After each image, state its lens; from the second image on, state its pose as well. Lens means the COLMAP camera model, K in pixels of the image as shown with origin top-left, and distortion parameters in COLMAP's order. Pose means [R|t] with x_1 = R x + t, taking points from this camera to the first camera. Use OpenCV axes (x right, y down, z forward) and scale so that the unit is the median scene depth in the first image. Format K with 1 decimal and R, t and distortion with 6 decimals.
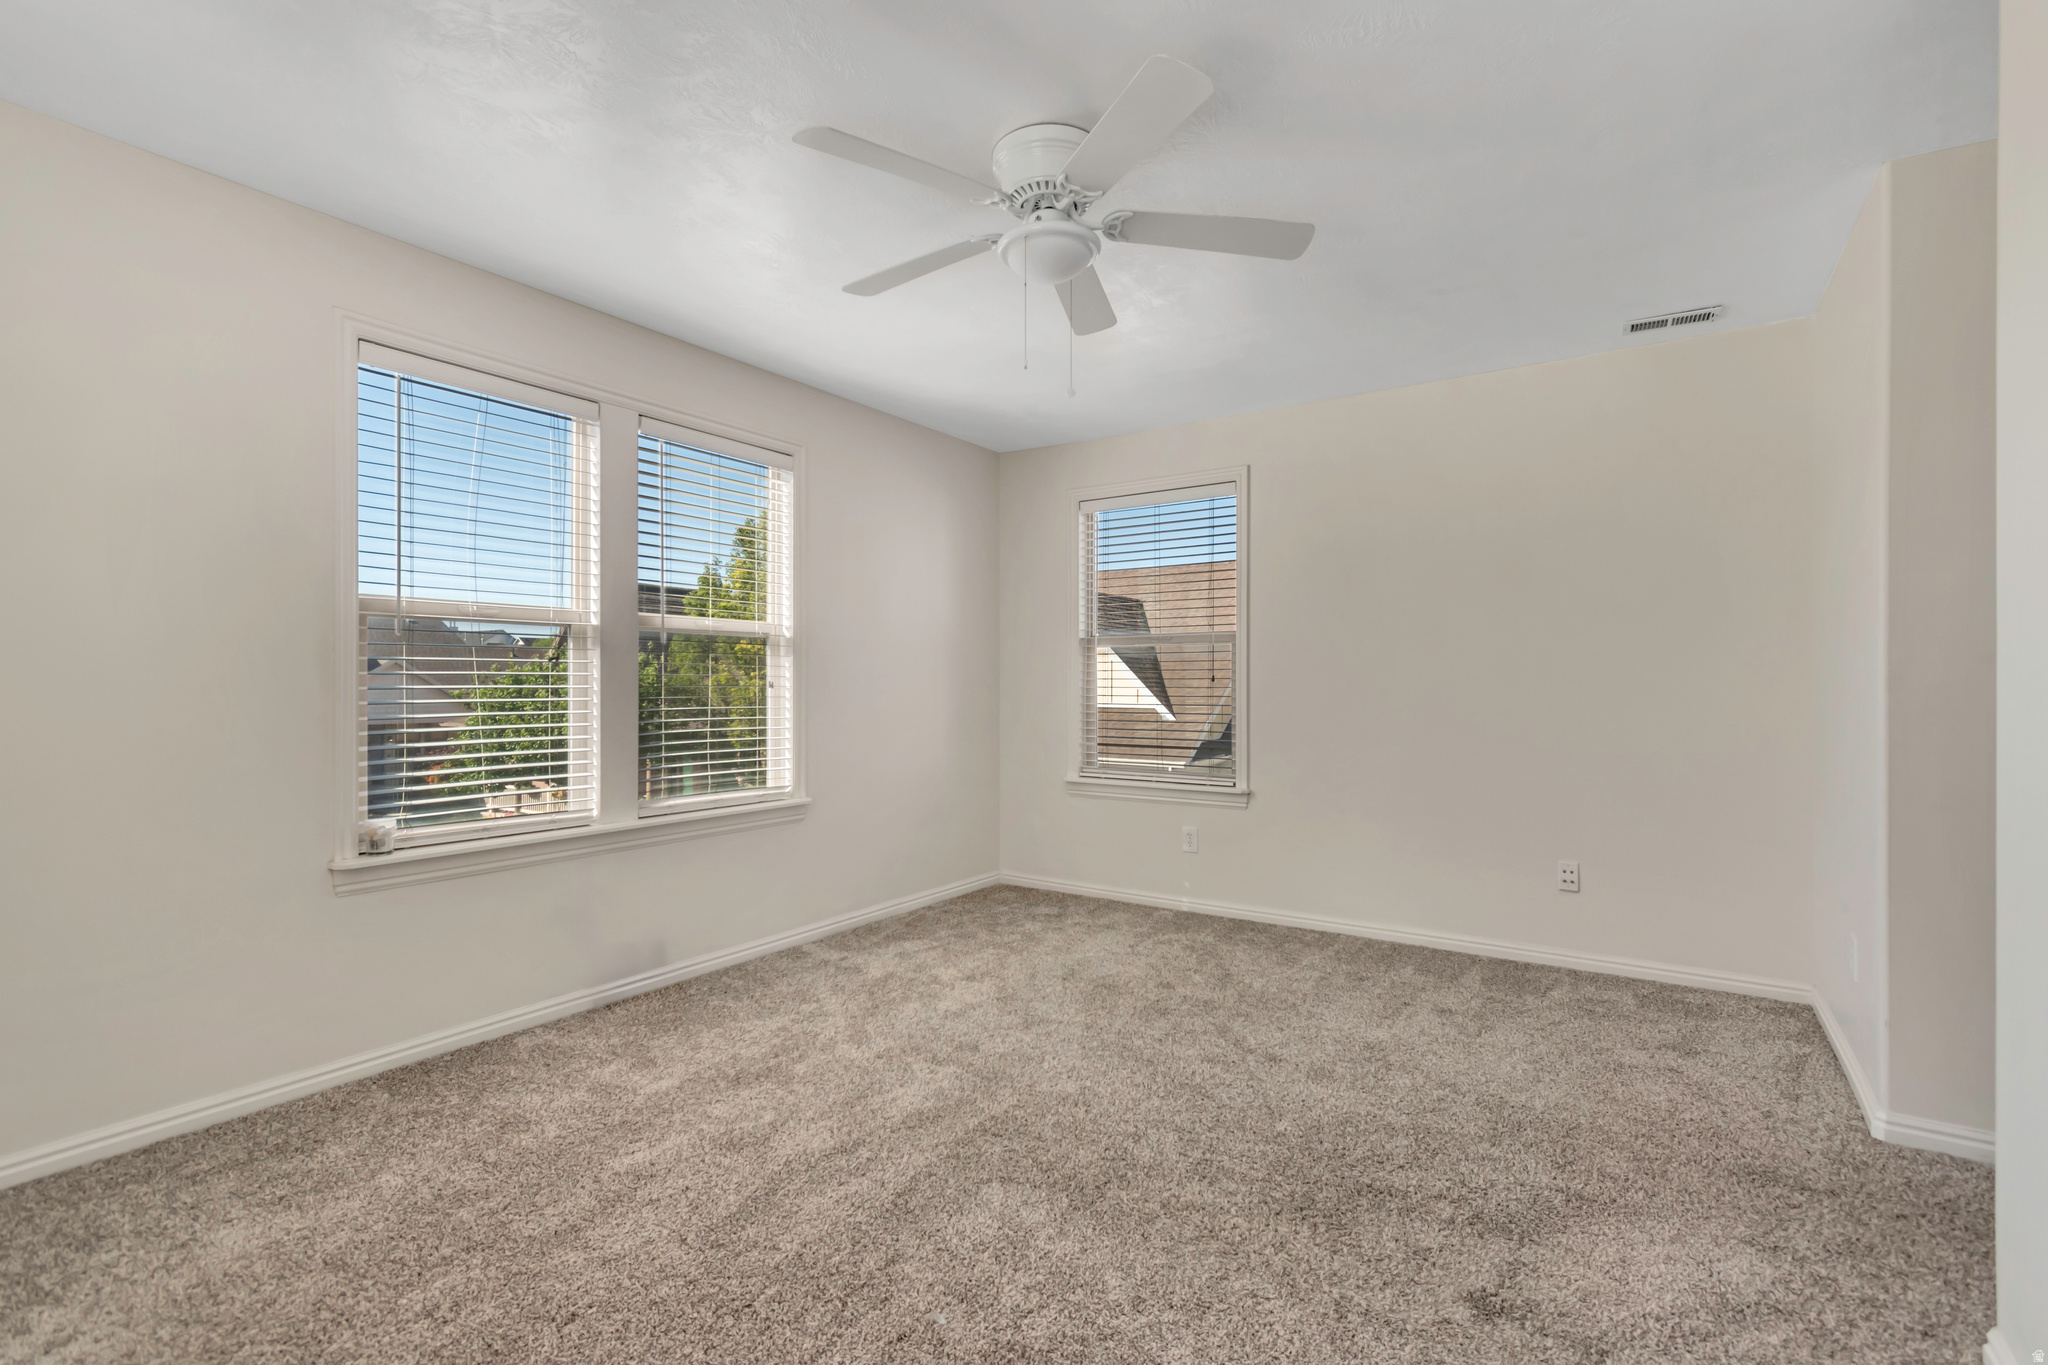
lens RADIAL K [[913.1, 0, 1077.1], [0, 913.1, 680.6], [0, 0, 1]] dist [0.002011, -0.000050]
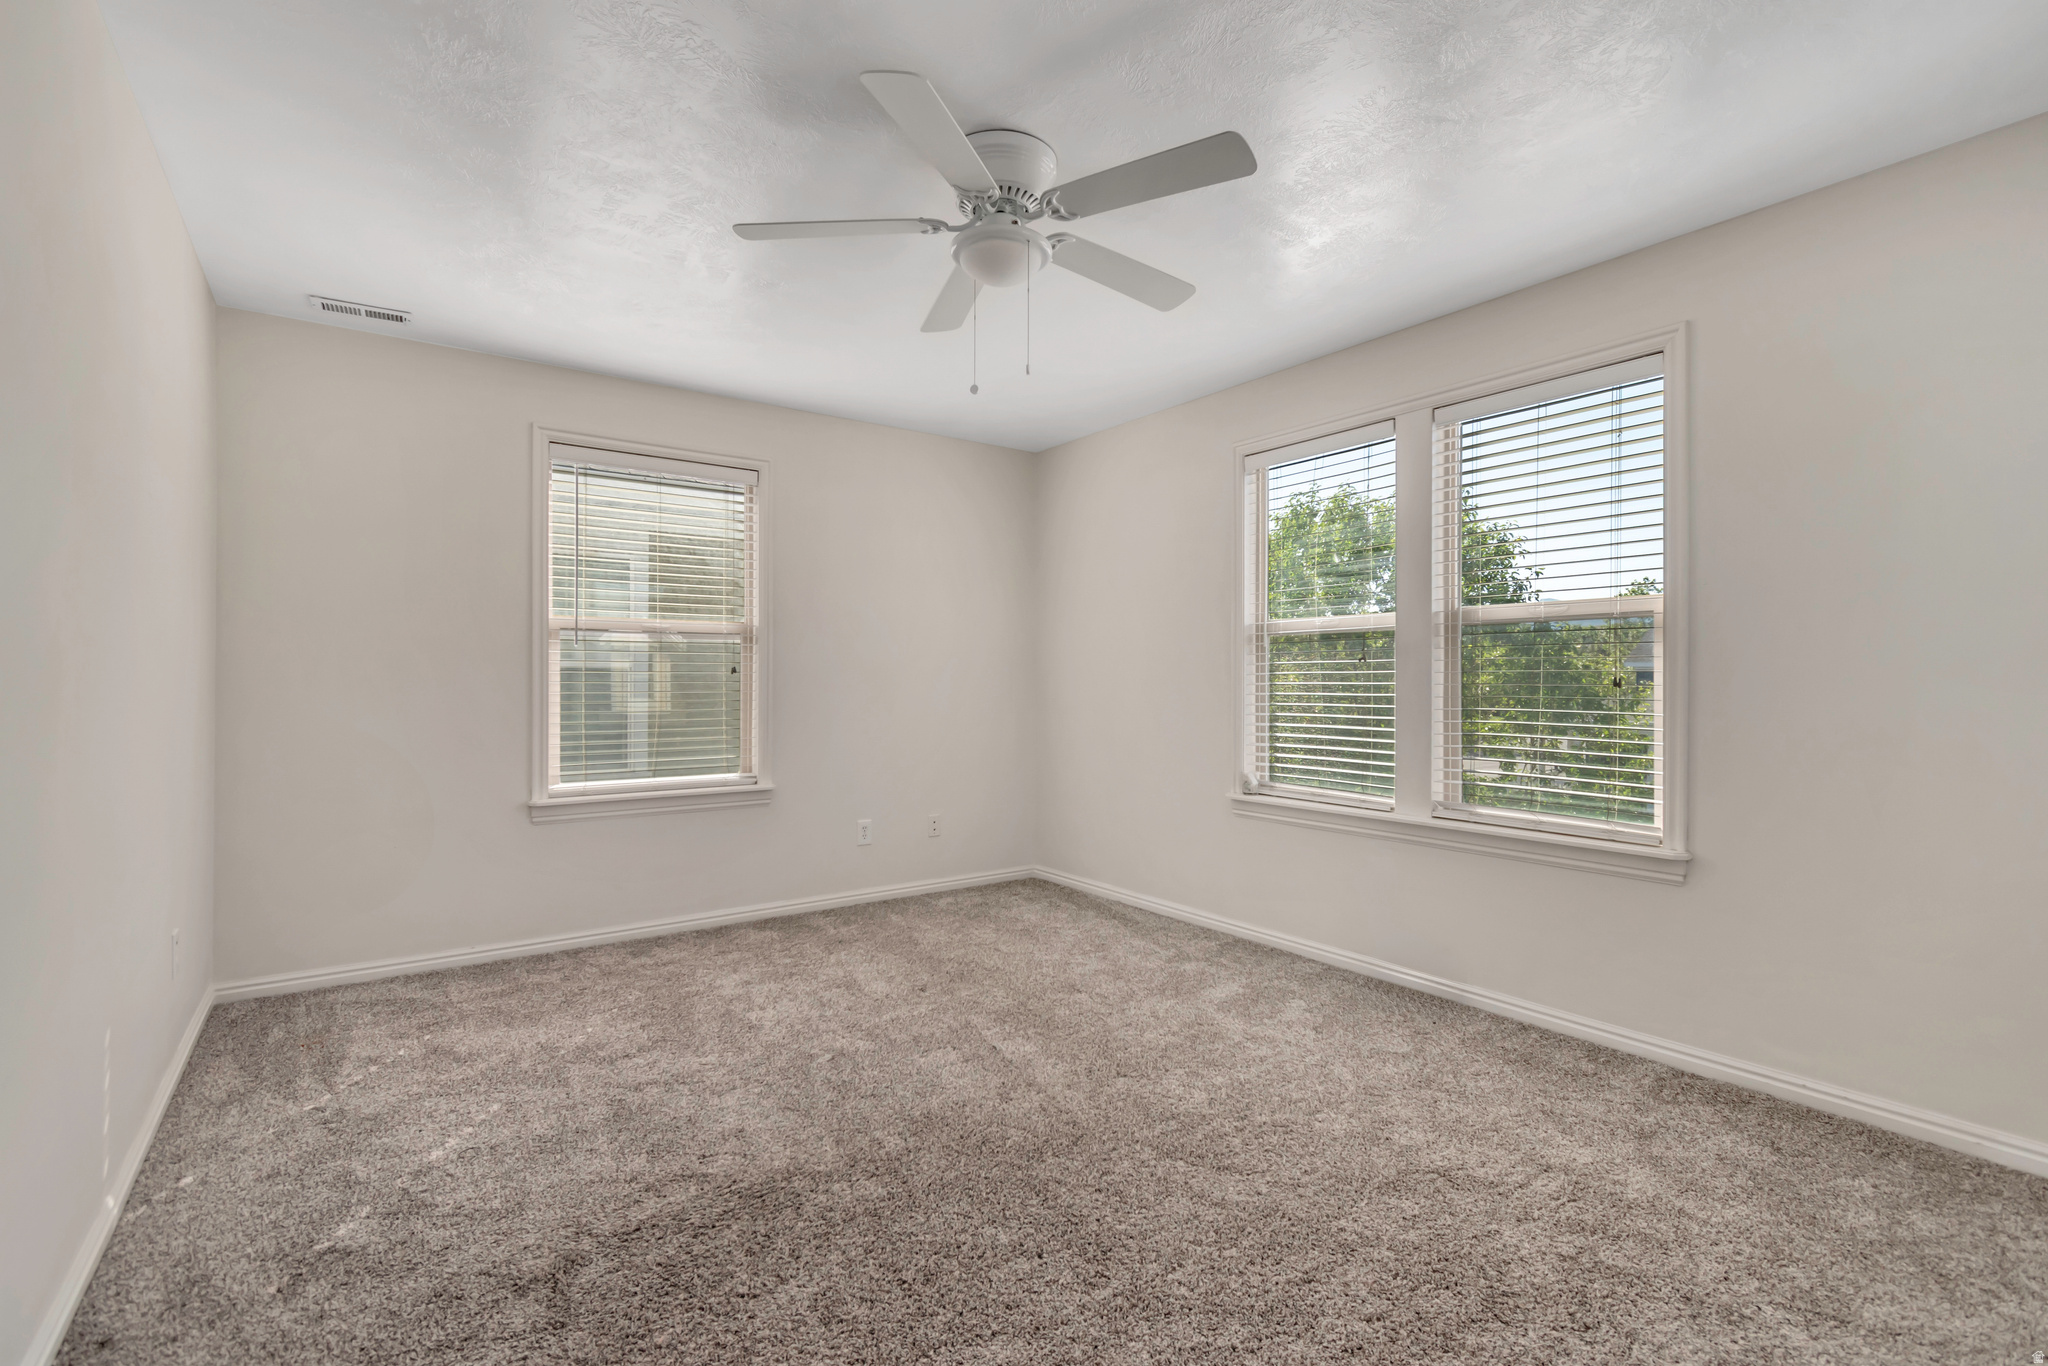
lens RADIAL K [[935.3, 0, 1024.0], [0, 935.3, 683.0], [0, 0, 1]] dist [0.002186, -0.000562]
pose [[-0.395958, -0.009560, -0.918219, 0.587133], [-0.006010, 0.999951, -0.007820, 0.016049], [0.918249, 0.002422, -0.395997, 0.934941]]
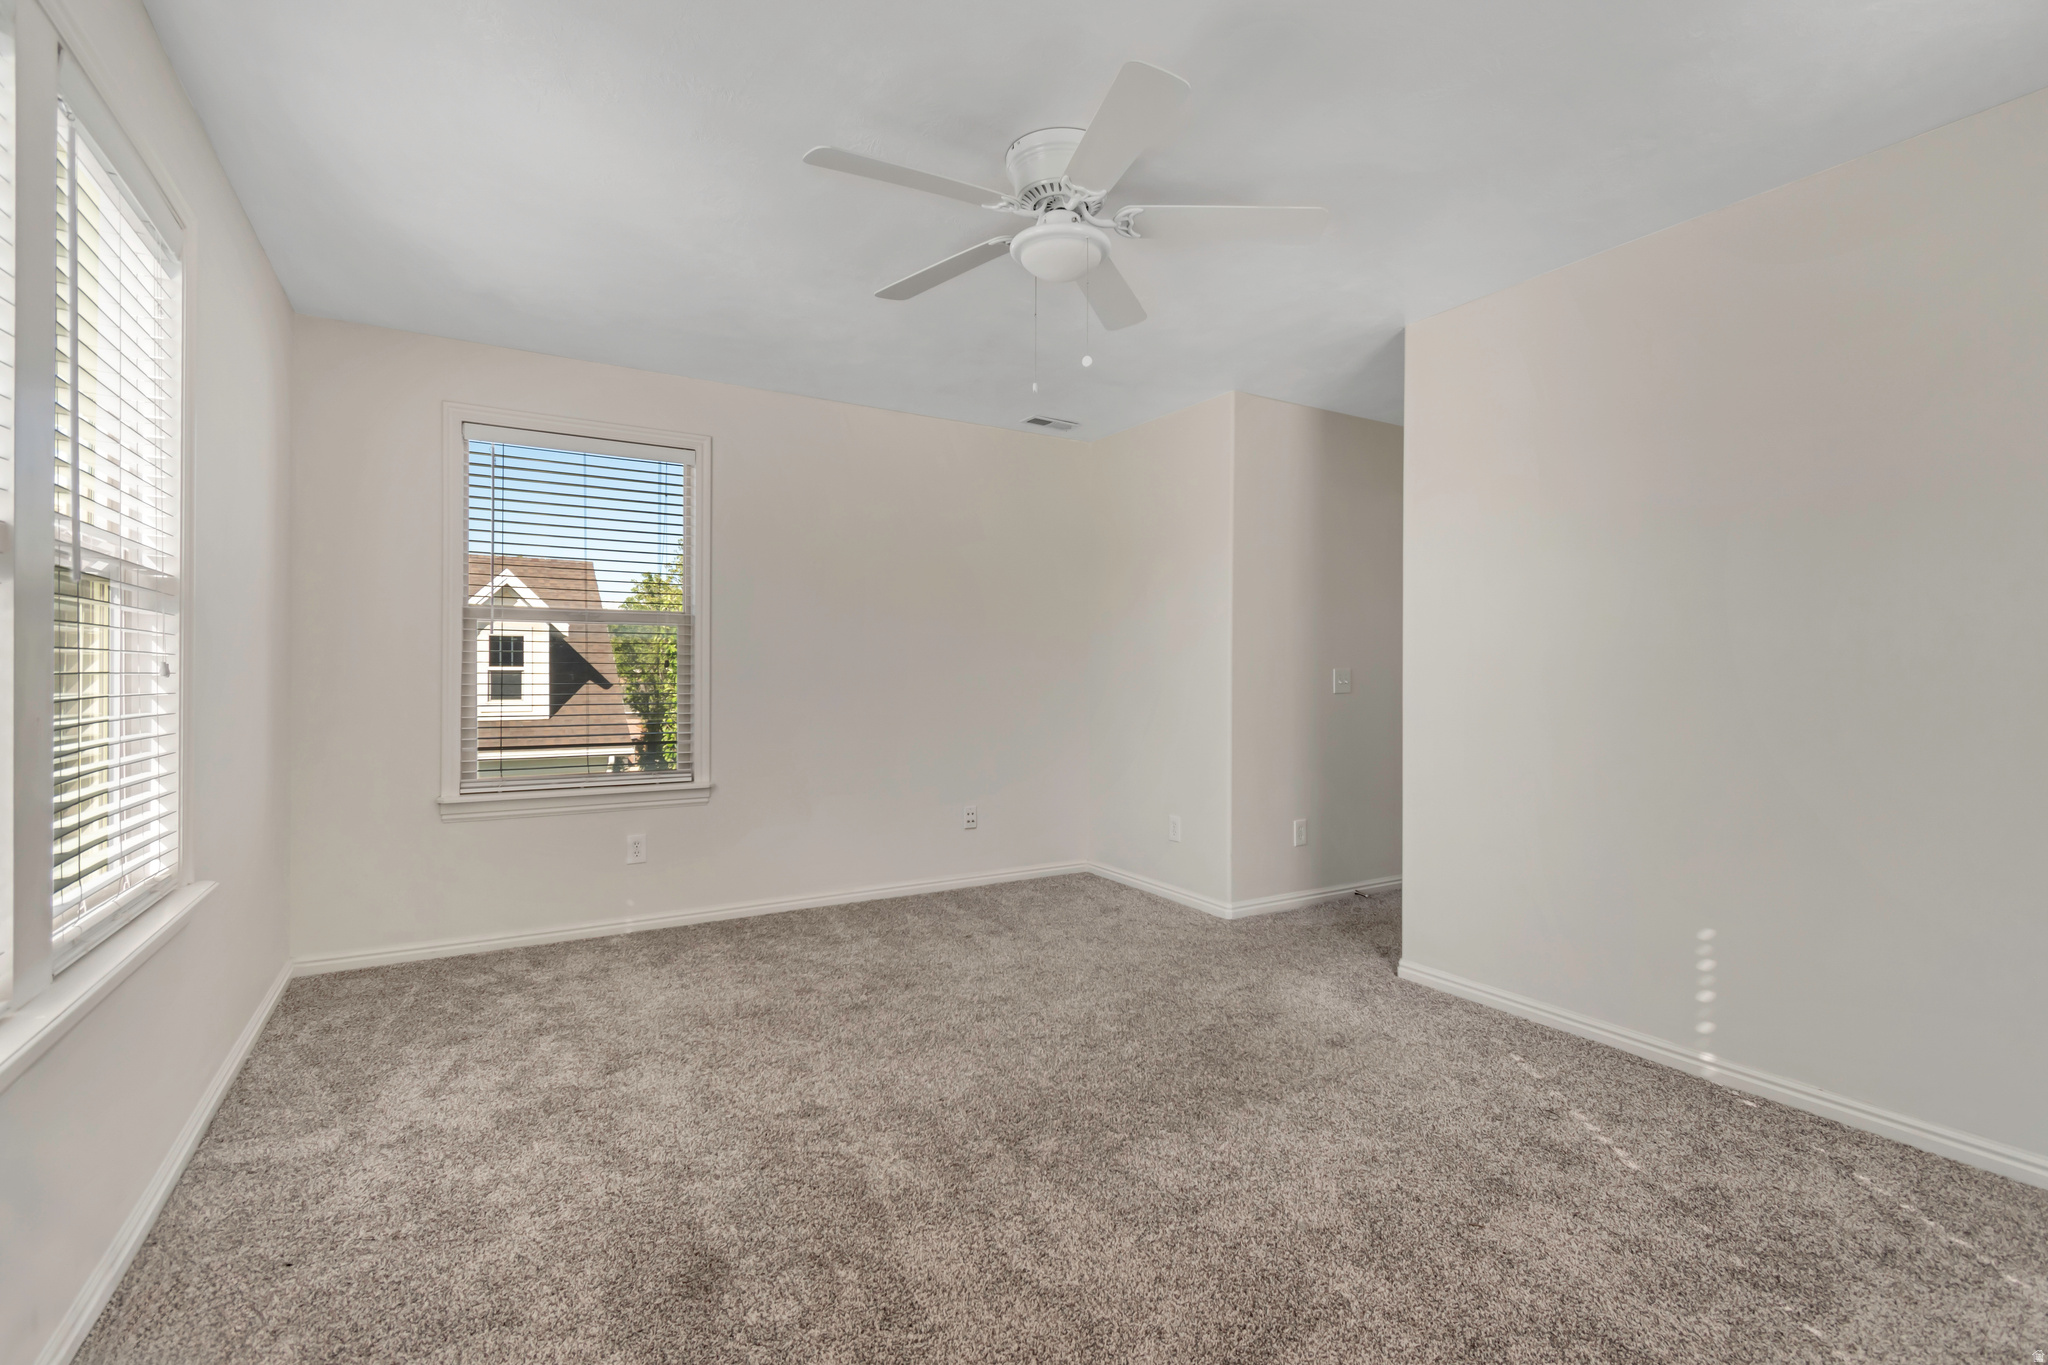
lens RADIAL K [[882.2, 0, 1027.3], [0, 882.2, 673.5], [0, 0, 1]] dist [0.000055, -0.000160]
pose [[0.453765, -0.000800, 0.891121, -0.602800], [-0.005226, 0.999980, 0.003559, 0.002310], [-0.891106, -0.006272, 0.453752, 0.380376]]
